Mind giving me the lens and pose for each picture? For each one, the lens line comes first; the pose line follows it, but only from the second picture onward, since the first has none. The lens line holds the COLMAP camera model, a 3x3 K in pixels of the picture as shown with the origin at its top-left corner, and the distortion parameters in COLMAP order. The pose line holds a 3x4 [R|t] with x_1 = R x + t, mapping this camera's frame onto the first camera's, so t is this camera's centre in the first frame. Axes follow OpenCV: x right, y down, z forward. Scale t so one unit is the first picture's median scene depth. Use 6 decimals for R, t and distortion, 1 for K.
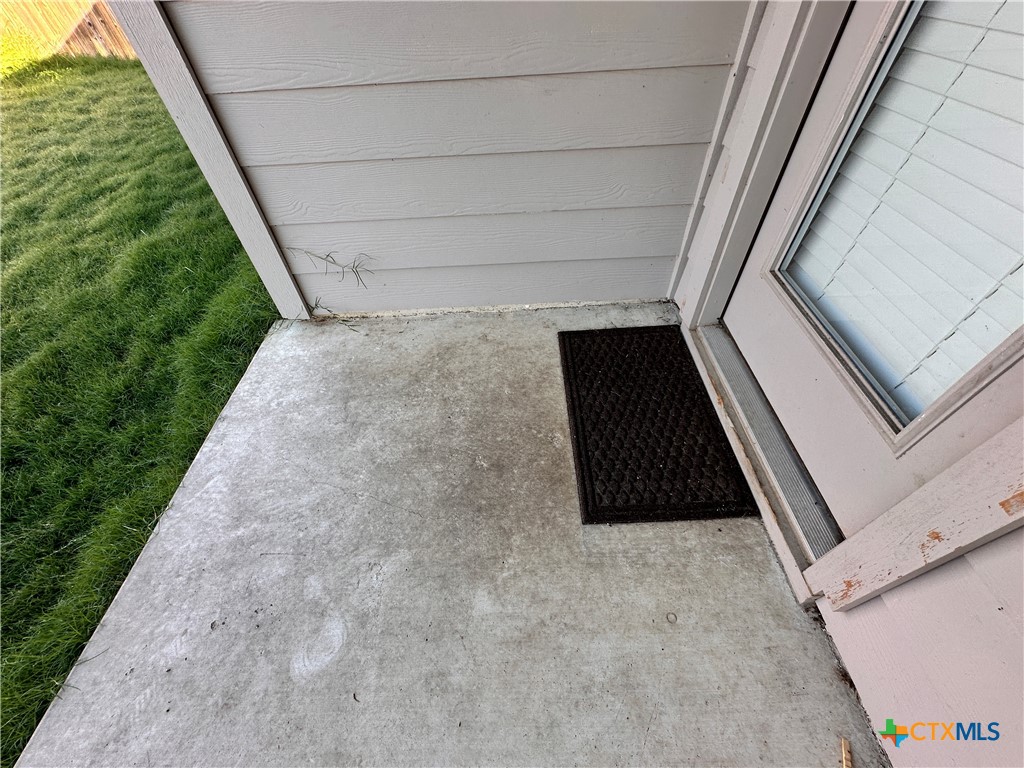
lens RADIAL K [[411.2, 0, 512.0], [0, 411.2, 384.0], [0, 0, 1]] dist [-0.001569, 0.000884]
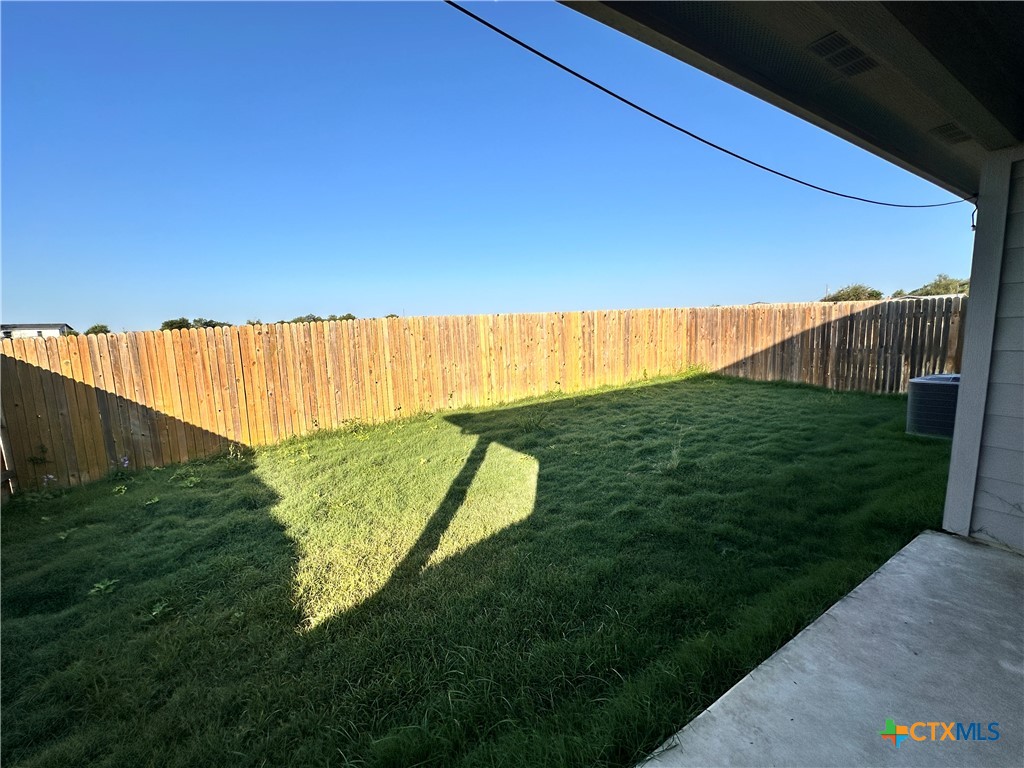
lens RADIAL K [[411.2, 0, 512.0], [0, 411.2, 384.0], [0, 0, 1]] dist [-0.001569, 0.000884]
pose [[0.507468, 0.134654, -0.851084, -0.163444], [-0.630576, 0.731173, -0.260305, 1.051124], [0.587239, 0.668770, 0.455957, -1.240510]]
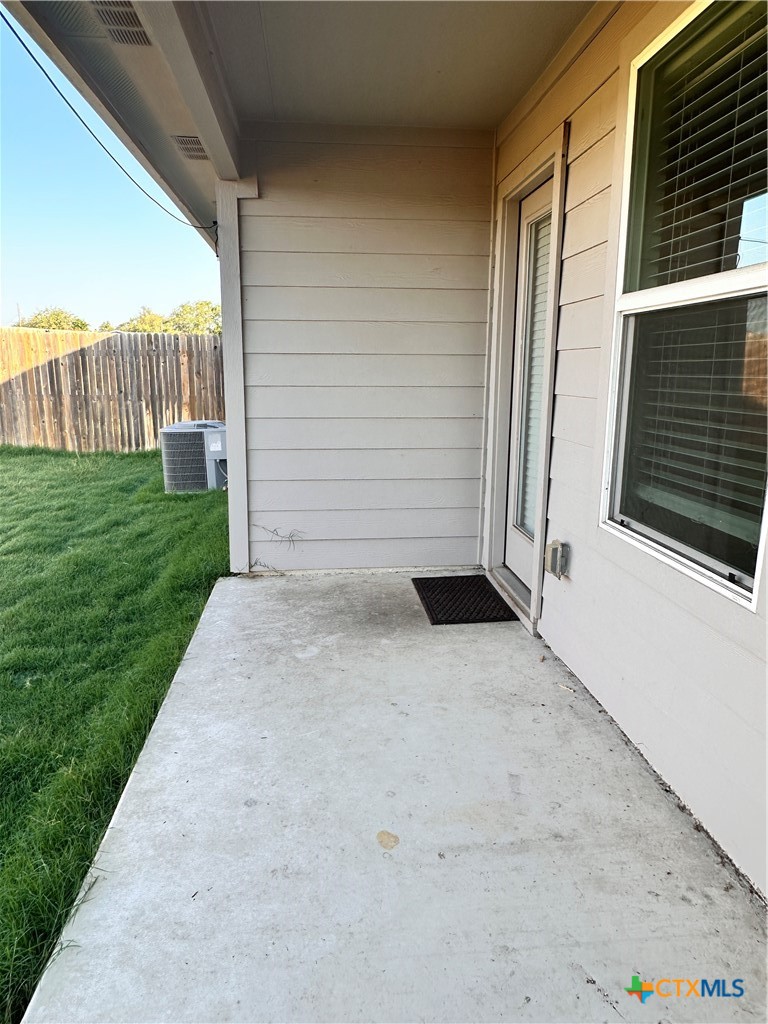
lens RADIAL K [[685.8, 0, 384.0], [0, 685.8, 512.0], [0, 0, 1]] dist [-0.000454, -0.001330]
pose [[0.994973, 0.033176, 0.094487, -0.291053], [0.028180, 0.812649, -0.582072, 1.383052], [-0.096096, 0.581809, 0.807629, -1.471470]]
